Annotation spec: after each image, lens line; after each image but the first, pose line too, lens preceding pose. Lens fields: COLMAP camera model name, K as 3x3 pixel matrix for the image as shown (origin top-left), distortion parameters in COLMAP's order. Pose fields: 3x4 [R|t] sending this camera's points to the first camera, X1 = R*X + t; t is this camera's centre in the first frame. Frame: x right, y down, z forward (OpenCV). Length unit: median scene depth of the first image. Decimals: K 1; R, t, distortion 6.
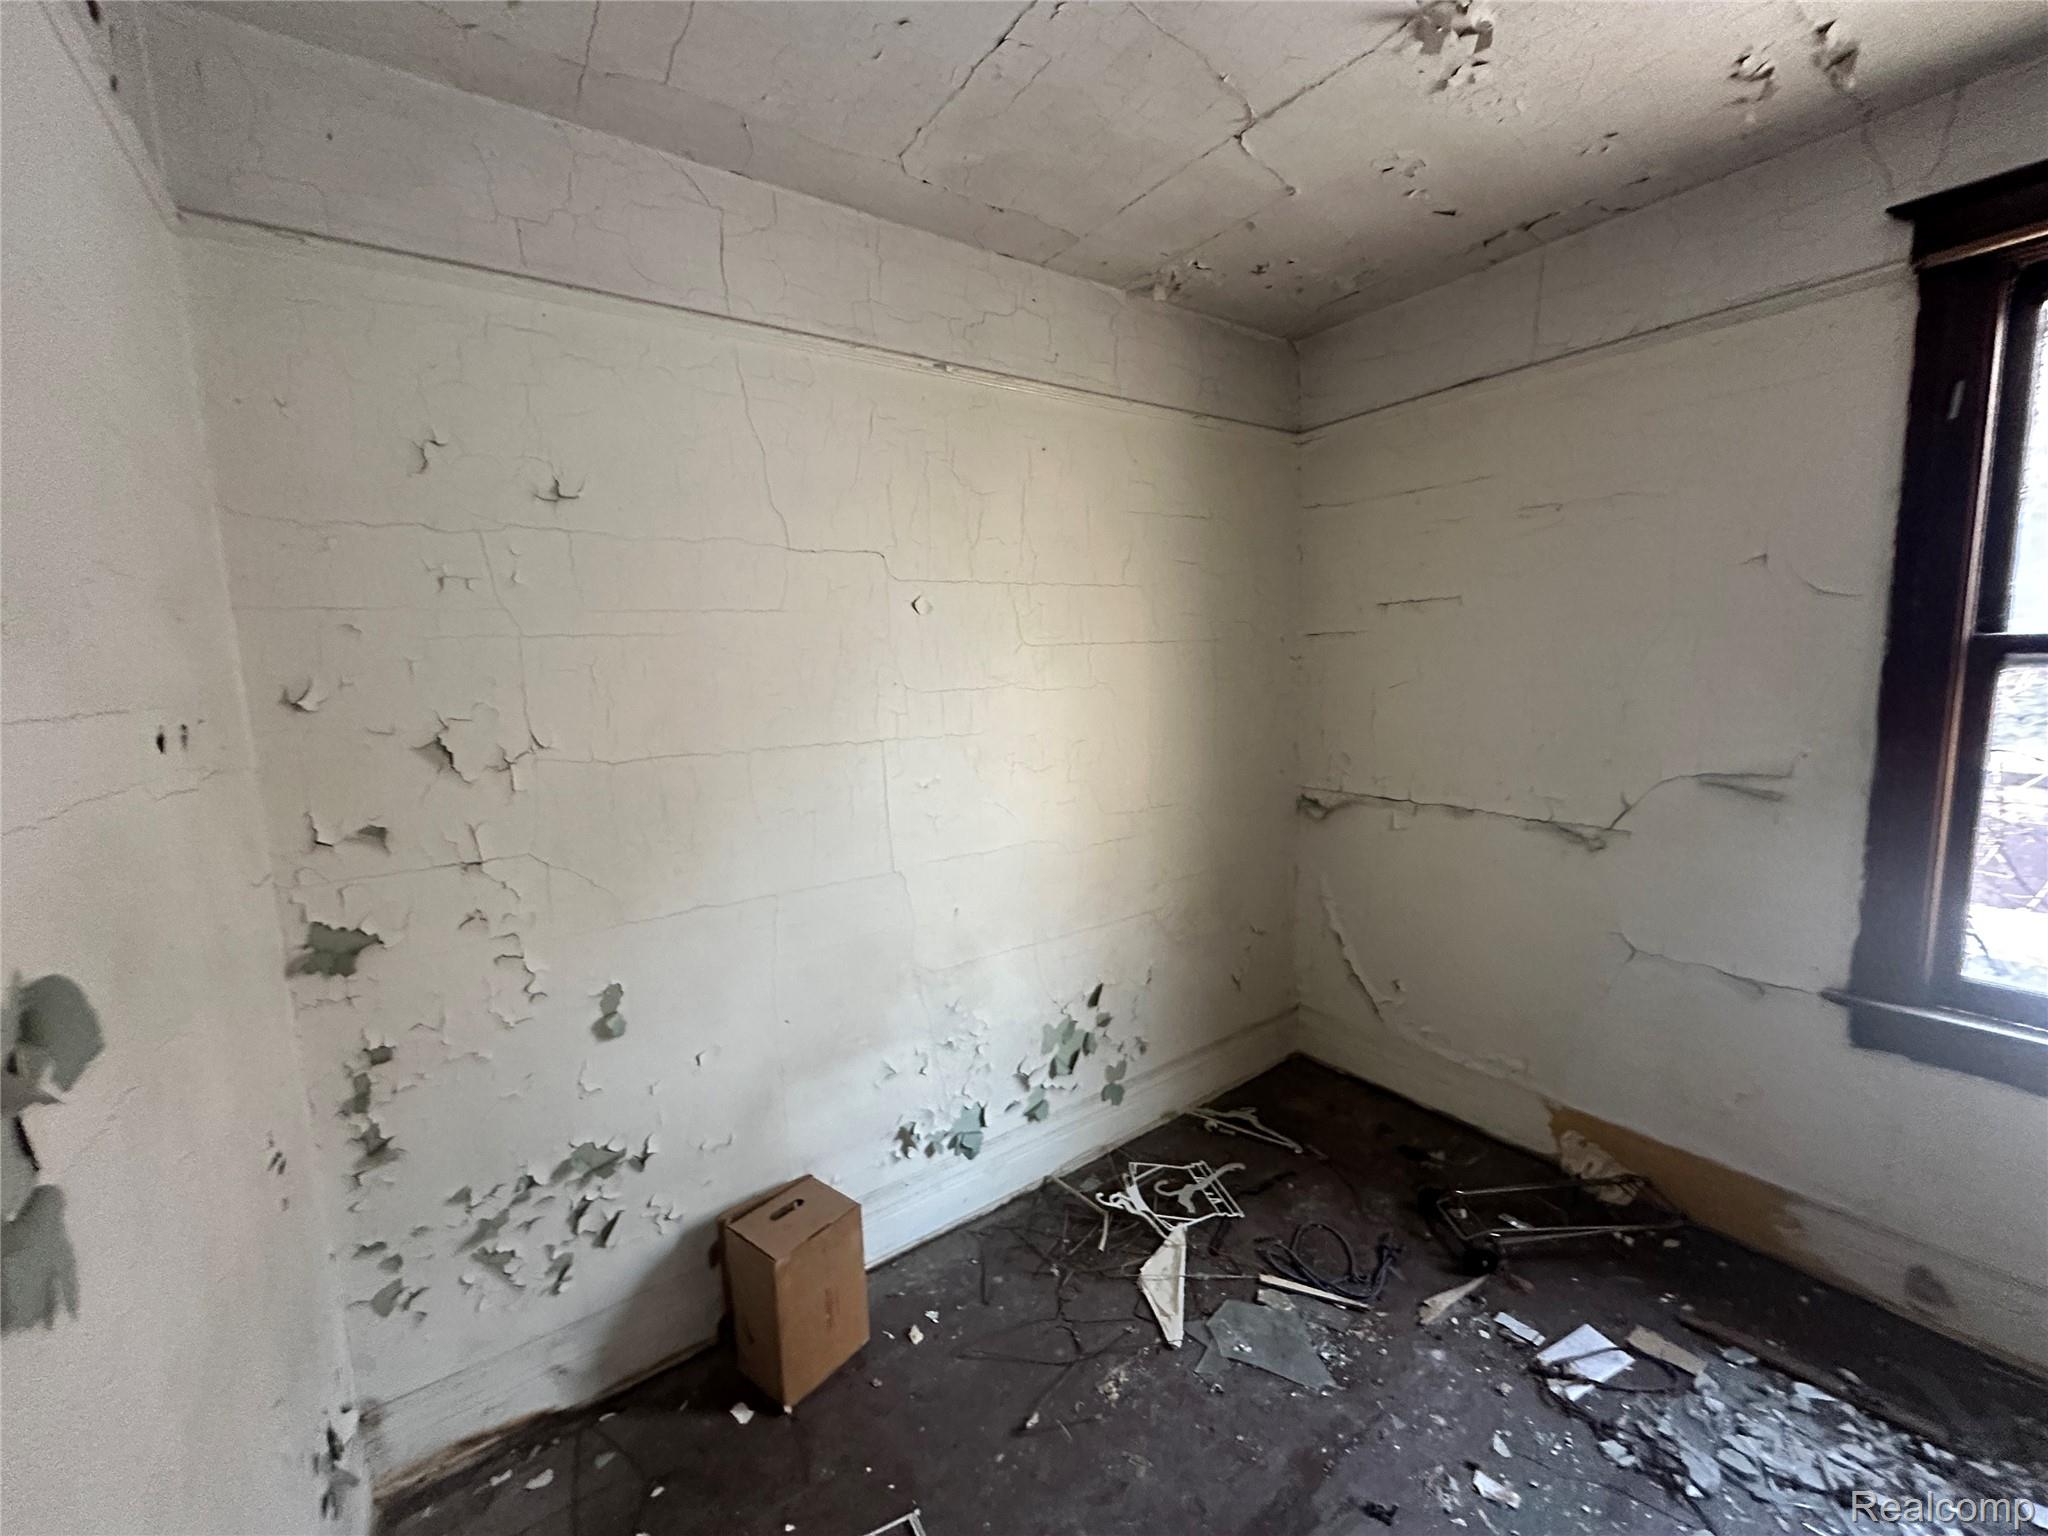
lens RADIAL K [[816.3, 0, 1014.1], [0, 816.3, 760.4], [0, 0, 1]] dist [-0.005159, 0.000989]
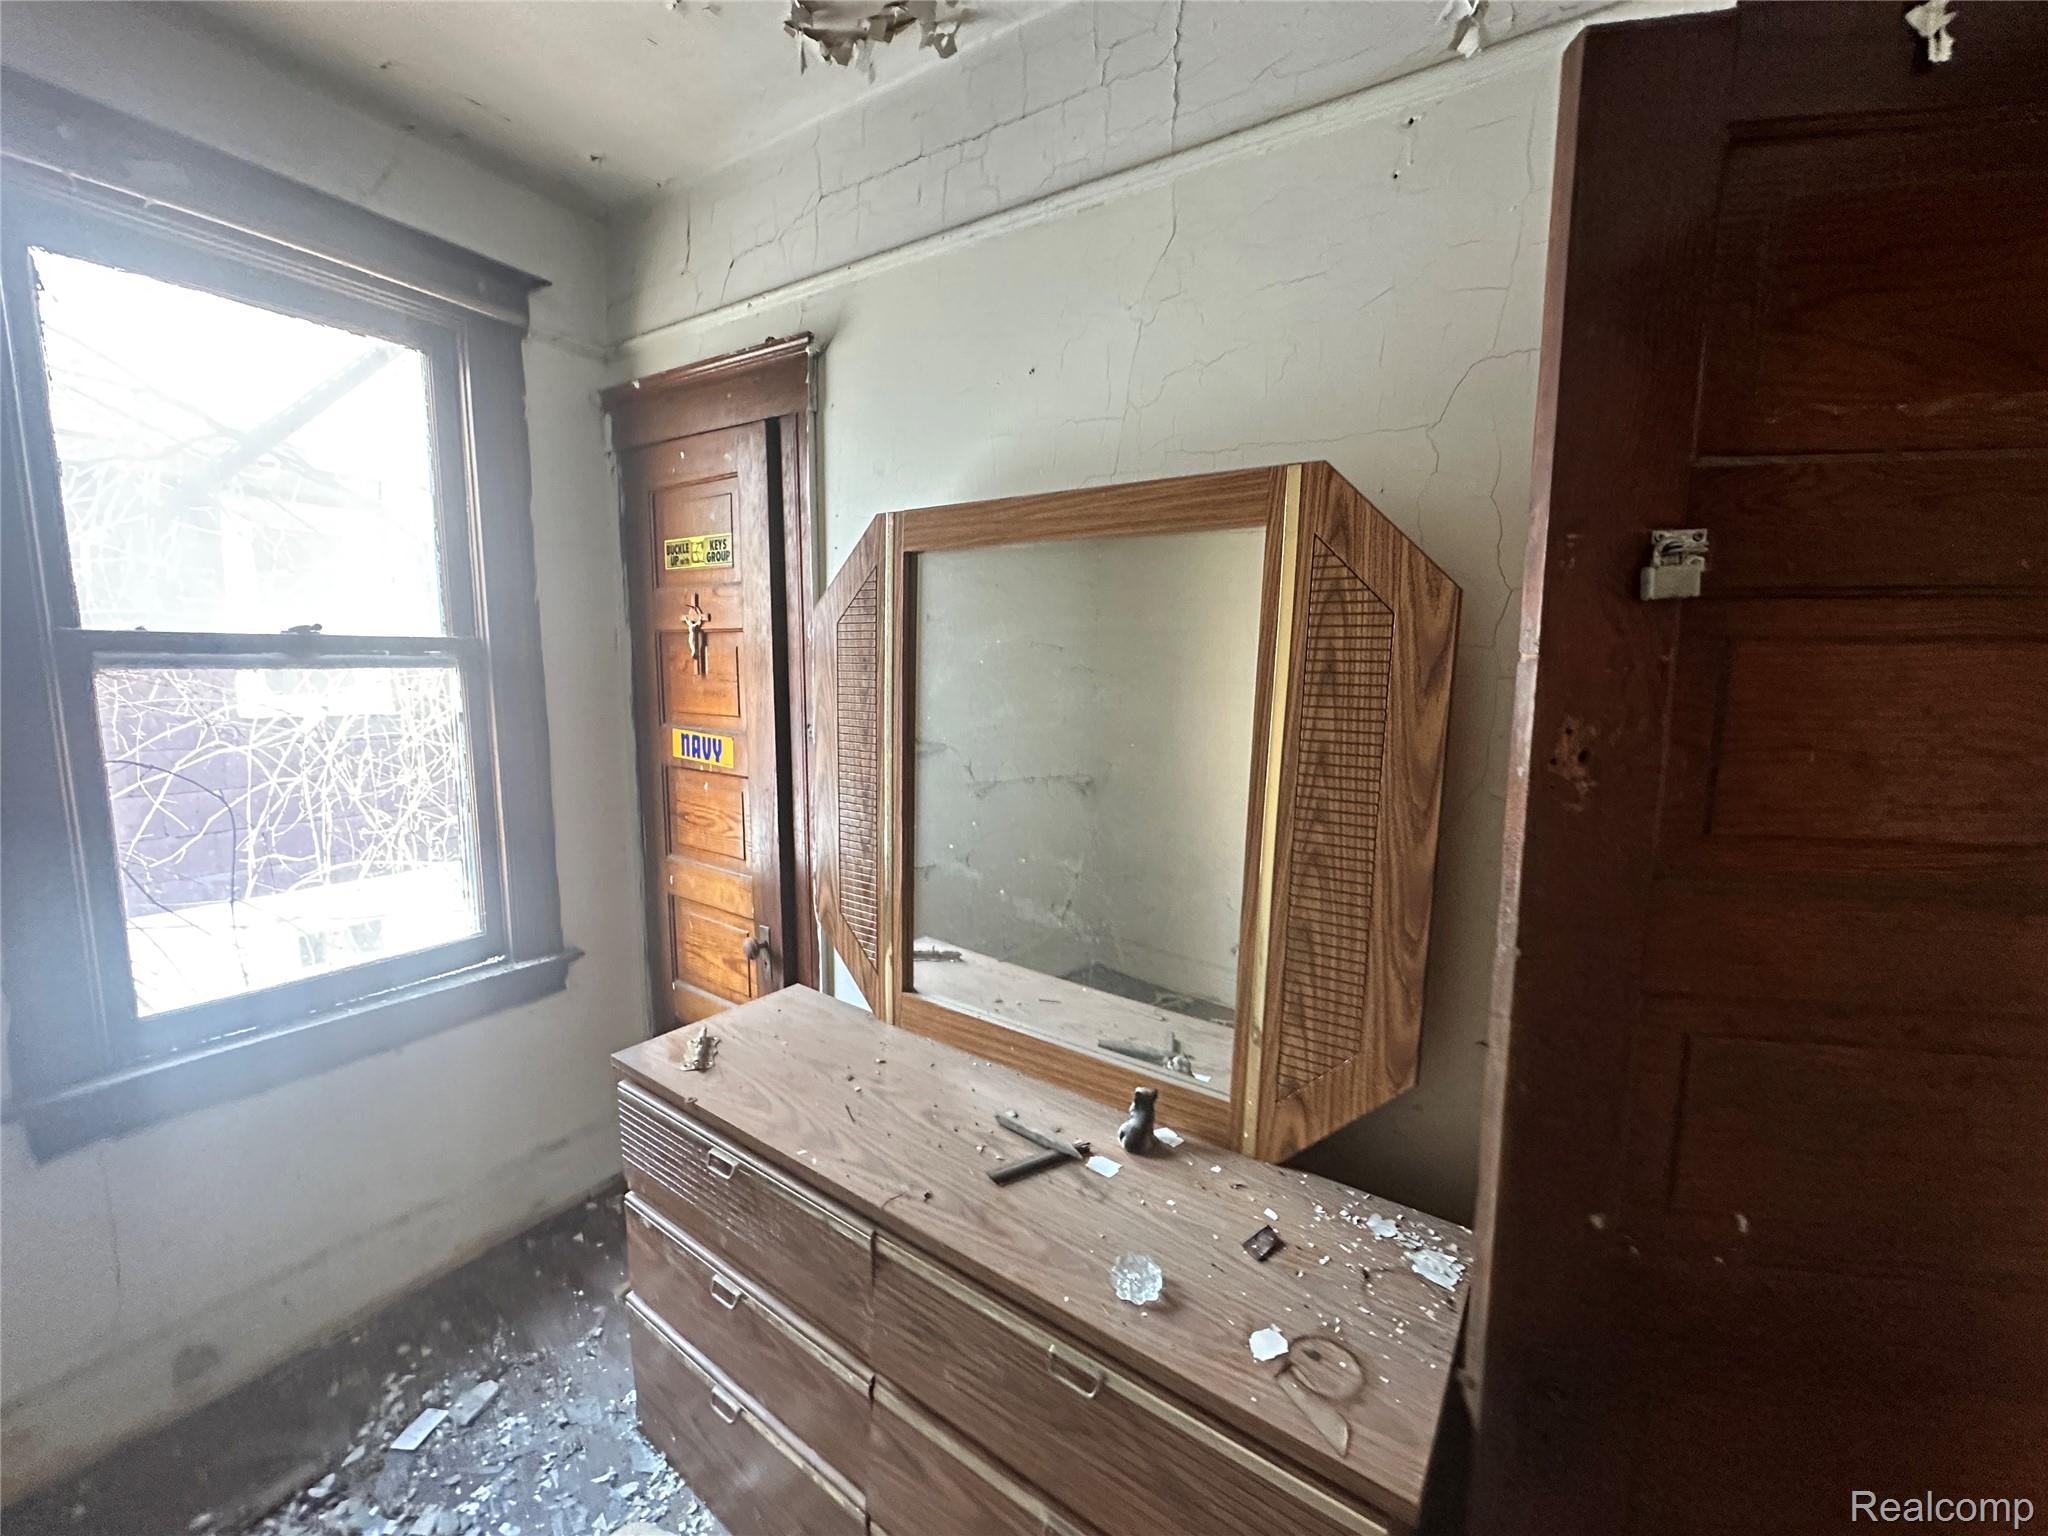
lens RADIAL K [[816.3, 0, 1018.5], [0, 816.3, 766.0], [0, 0, 1]] dist [-0.005159, 0.000989]
pose [[-0.376134, -0.087273, 0.922446, 0.016412], [0.113662, 0.983689, 0.139414, -0.015806], [-0.919567, 0.157285, -0.360080, 0.334570]]
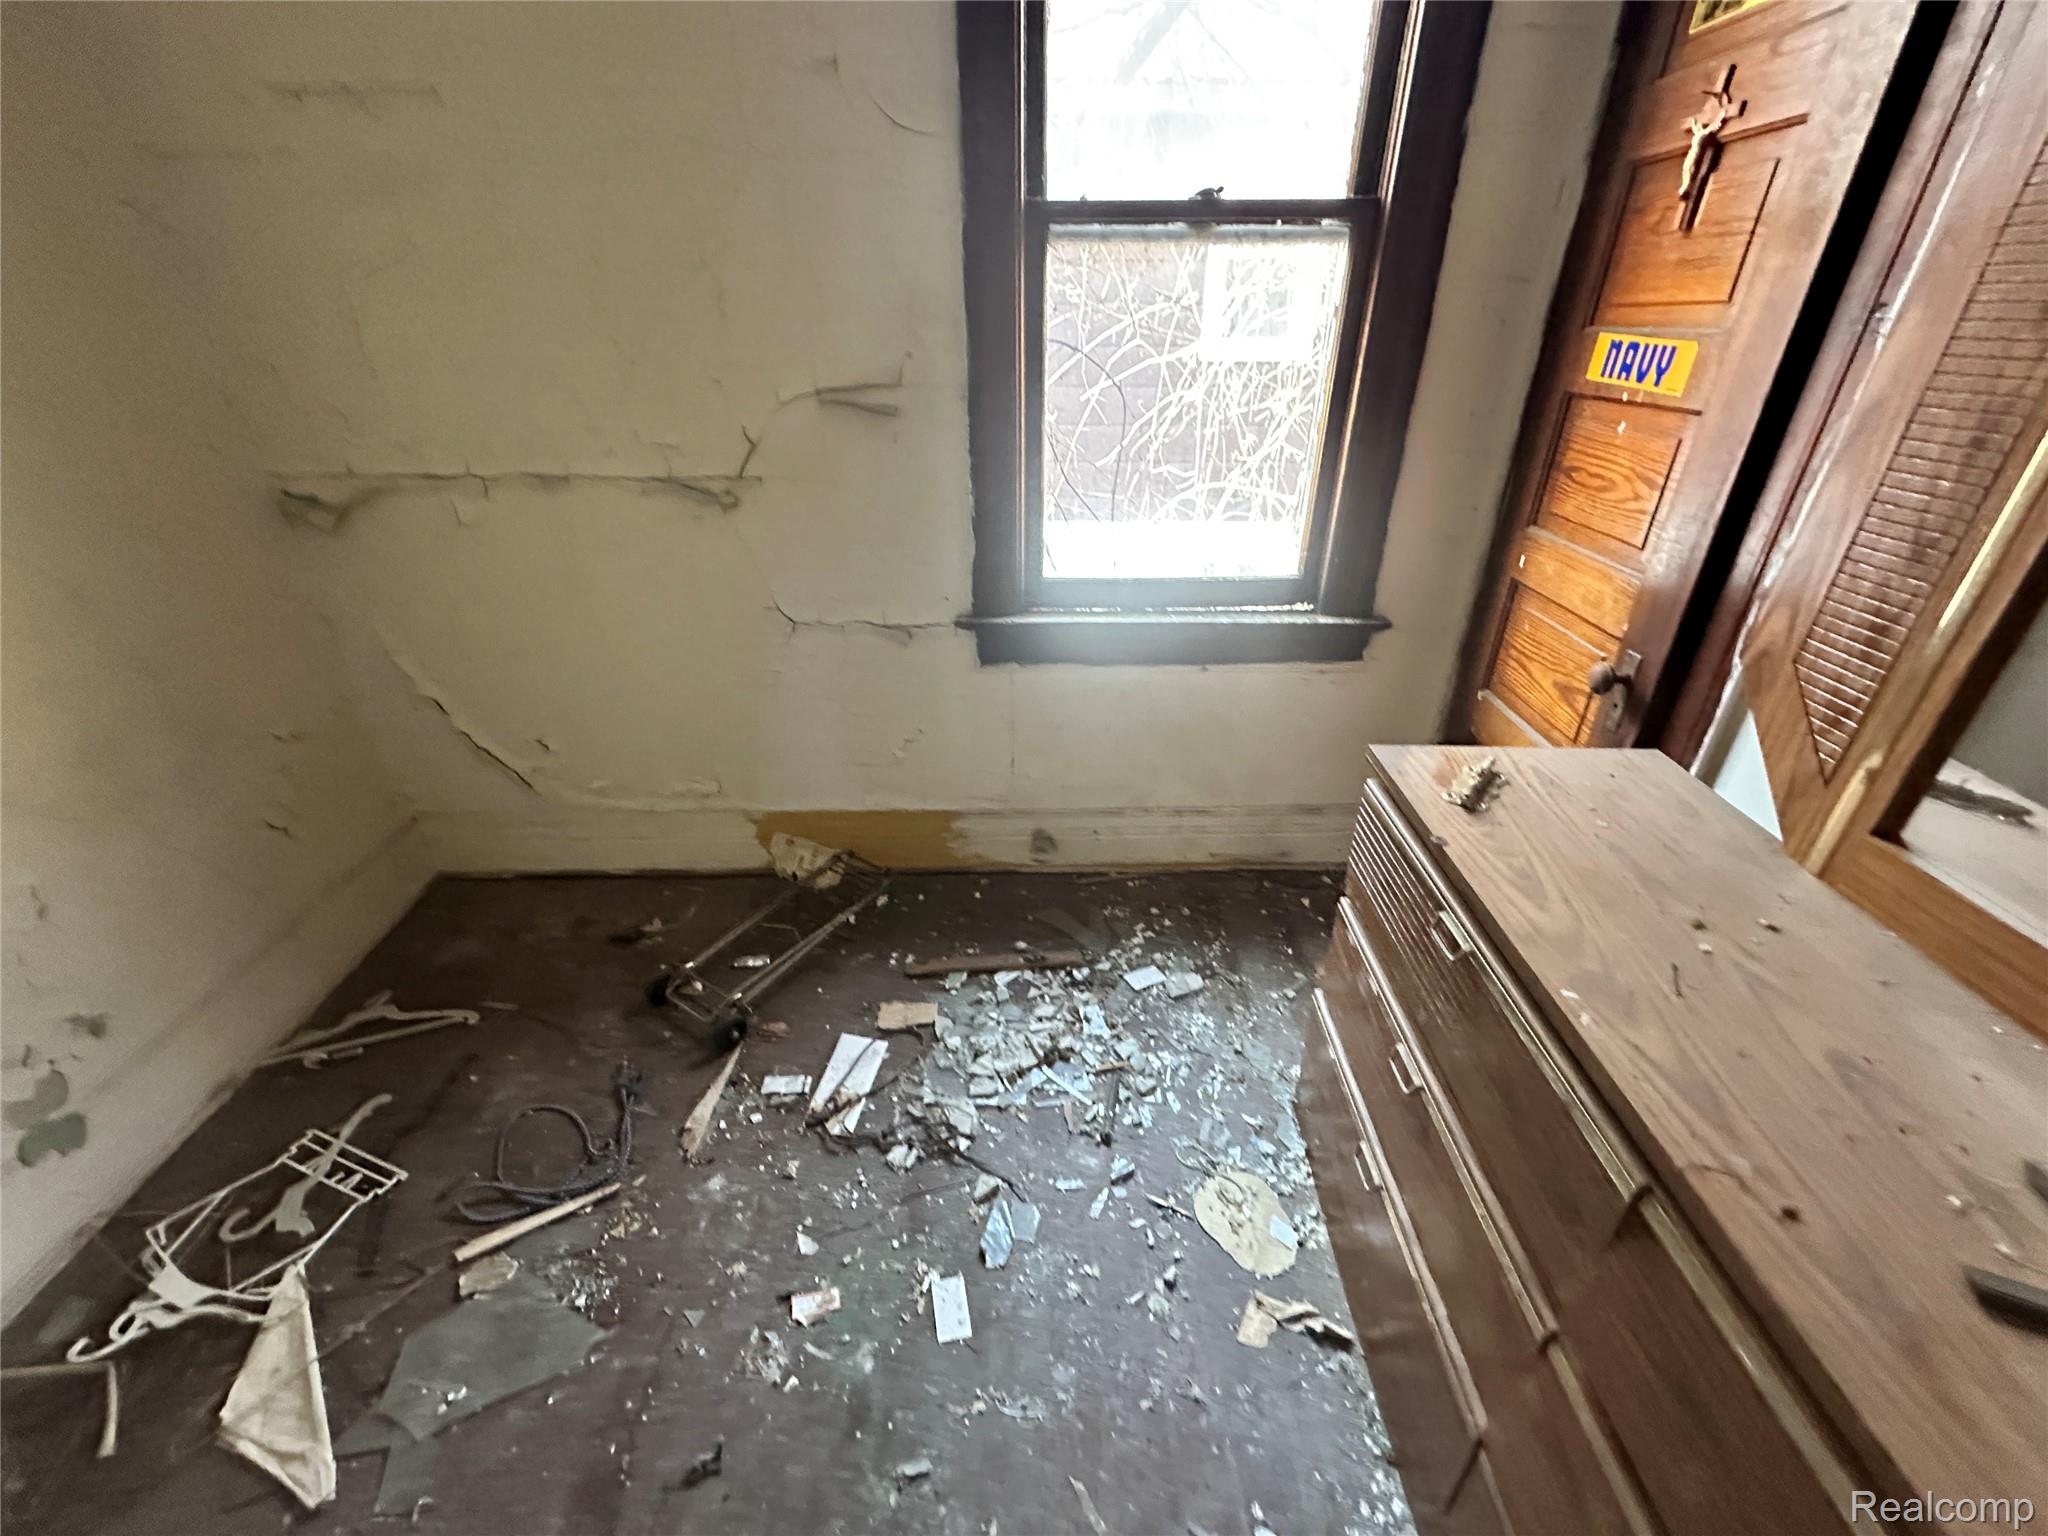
lens RADIAL K [[816.3, 0, 1028.9], [0, 816.3, 768.9], [0, 0, 1]] dist [-0.005159, 0.000989]
pose [[0.552519, -0.370944, 0.746407, 0.214111], [0.081922, 0.915341, 0.394258, 0.058978], [-0.829465, -0.156688, 0.536132, 0.332230]]
